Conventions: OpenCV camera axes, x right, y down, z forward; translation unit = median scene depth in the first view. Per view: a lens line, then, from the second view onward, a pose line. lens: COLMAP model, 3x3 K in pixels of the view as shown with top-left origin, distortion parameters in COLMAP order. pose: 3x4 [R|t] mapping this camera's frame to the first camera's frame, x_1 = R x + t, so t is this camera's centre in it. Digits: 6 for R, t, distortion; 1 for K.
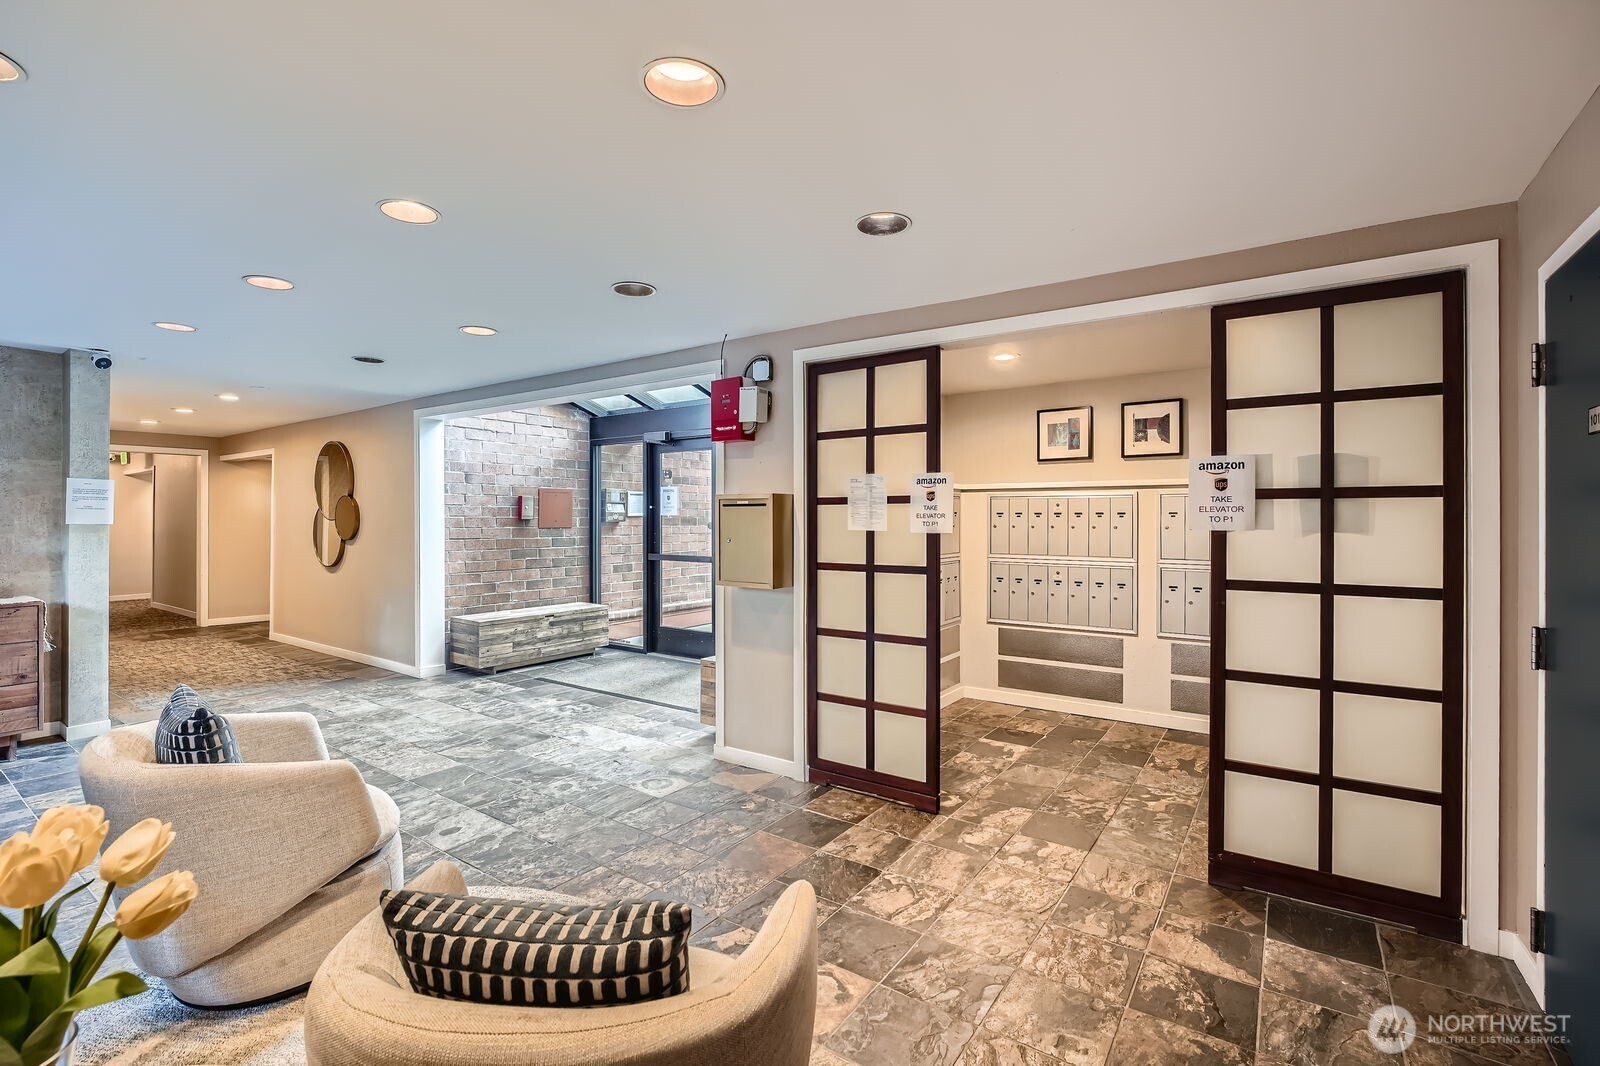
lens RADIAL K [[697.9, 0, 800.0], [0, 697.9, 533.0], [0, 0, 1]] dist [0.000016, -0.000040]
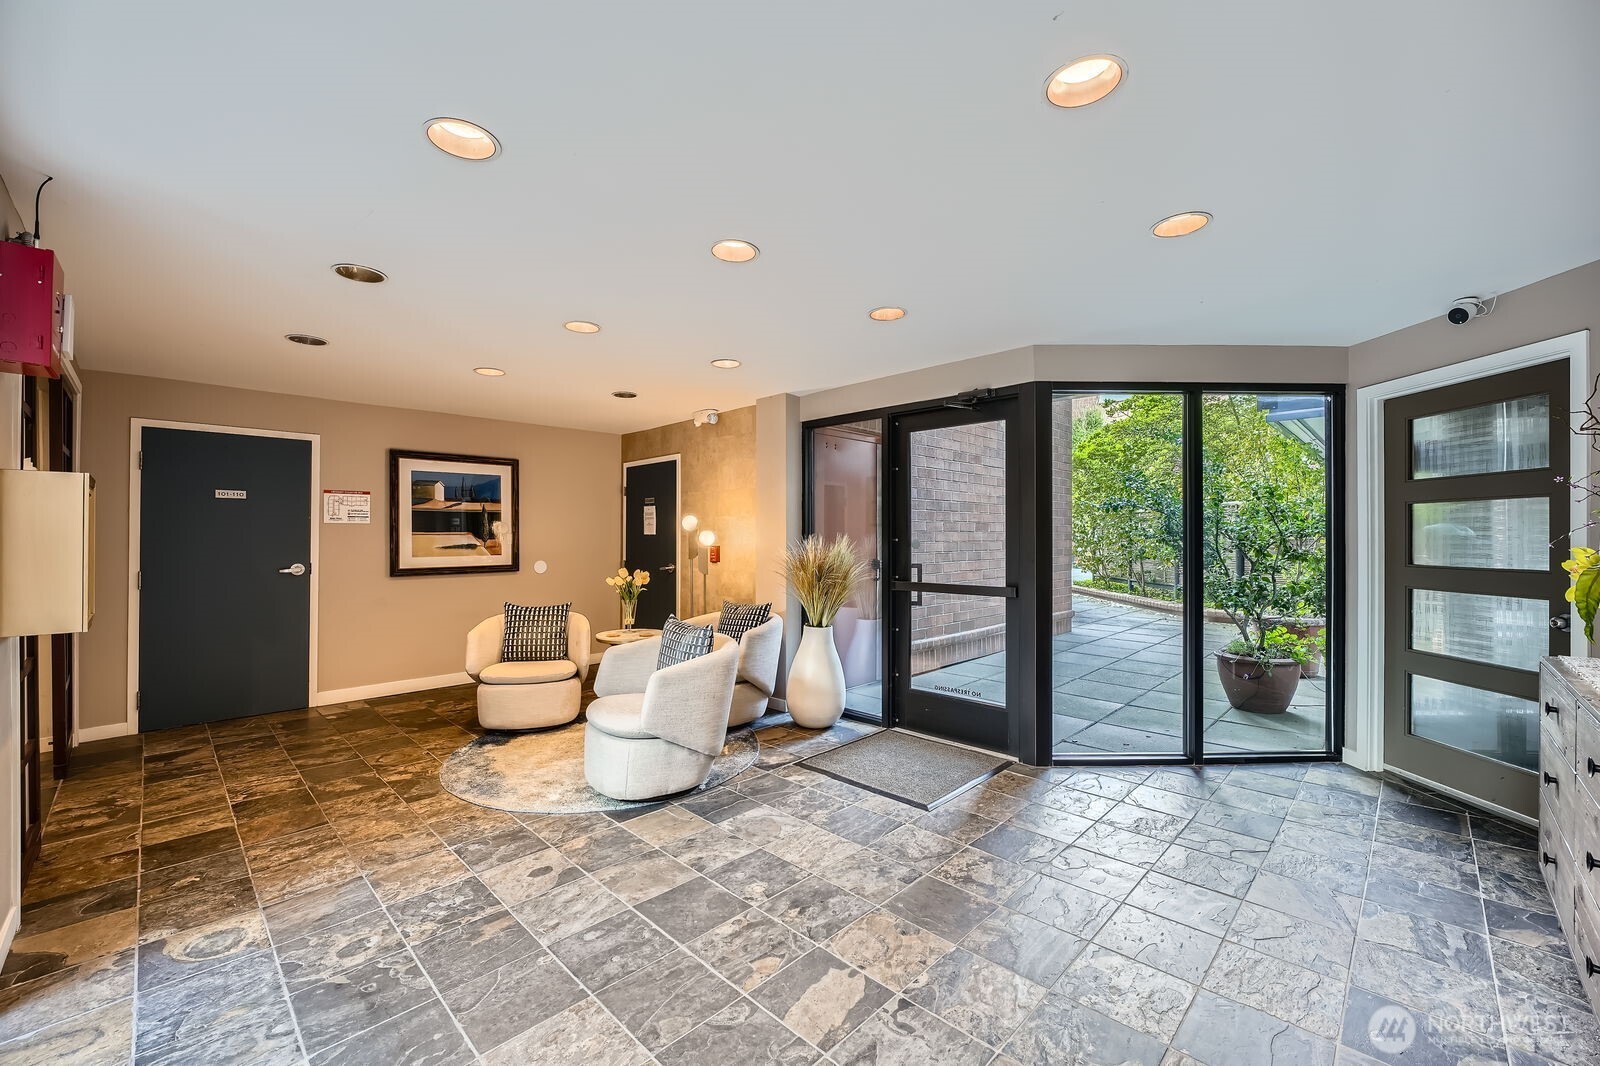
lens RADIAL K [[643.7, 0, 800.0], [0, 643.7, 533.0], [0, 0, 1]] dist [-0.001531, -0.000286]
pose [[-0.985776, 0.002005, 0.168052, -0.966963], [0.003228, 0.999970, 0.007004, -0.006802], [-0.168033, 0.007447, -0.985753, 1.752509]]
